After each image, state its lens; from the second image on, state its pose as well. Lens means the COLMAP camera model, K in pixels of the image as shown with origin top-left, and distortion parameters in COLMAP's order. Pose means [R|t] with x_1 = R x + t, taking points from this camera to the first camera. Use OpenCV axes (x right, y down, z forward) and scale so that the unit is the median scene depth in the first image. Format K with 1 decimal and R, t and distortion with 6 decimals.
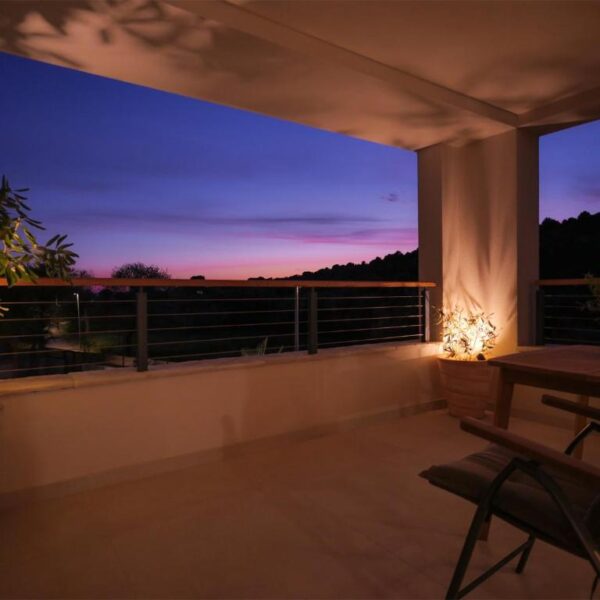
lens RADIAL K [[470.7, 0, 300.0], [0, 470.7, 300.0], [0, 0, 1]] dist [0.000712, 0.006387]
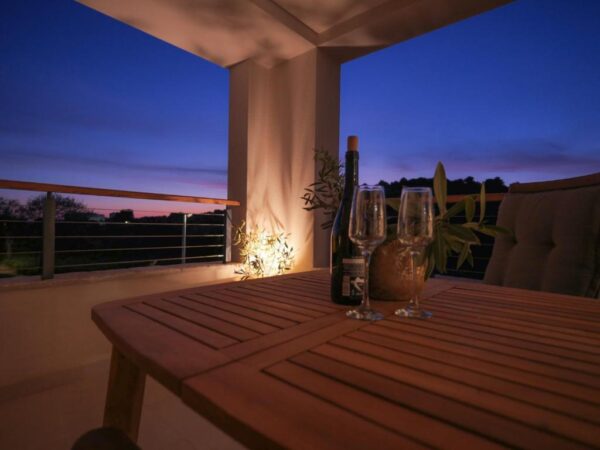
lens RADIAL K [[324.5, 0, 300.0], [0, 324.5, 225.0], [0, 0, 1]] dist [-0.004455, -0.000196]
pose [[0.973211, 0.025109, 0.228540, 0.268538], [-0.019967, 0.999493, -0.024783, 0.026203], [-0.229046, 0.019556, 0.973219, 0.338887]]
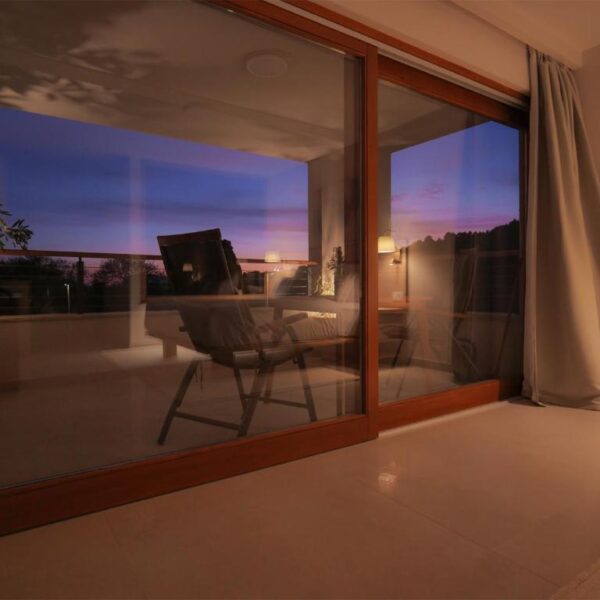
lens RADIAL K [[479.8, 0, 311.3], [0, 479.8, 297.7], [0, 0, 1]] dist [-0.005650, -0.016106]
pose [[0.999875, 0.007648, 0.013809, 0.264531], [-0.007620, 0.999969, -0.002063, 0.070250], [-0.013824, 0.001957, 0.999903, -0.367596]]
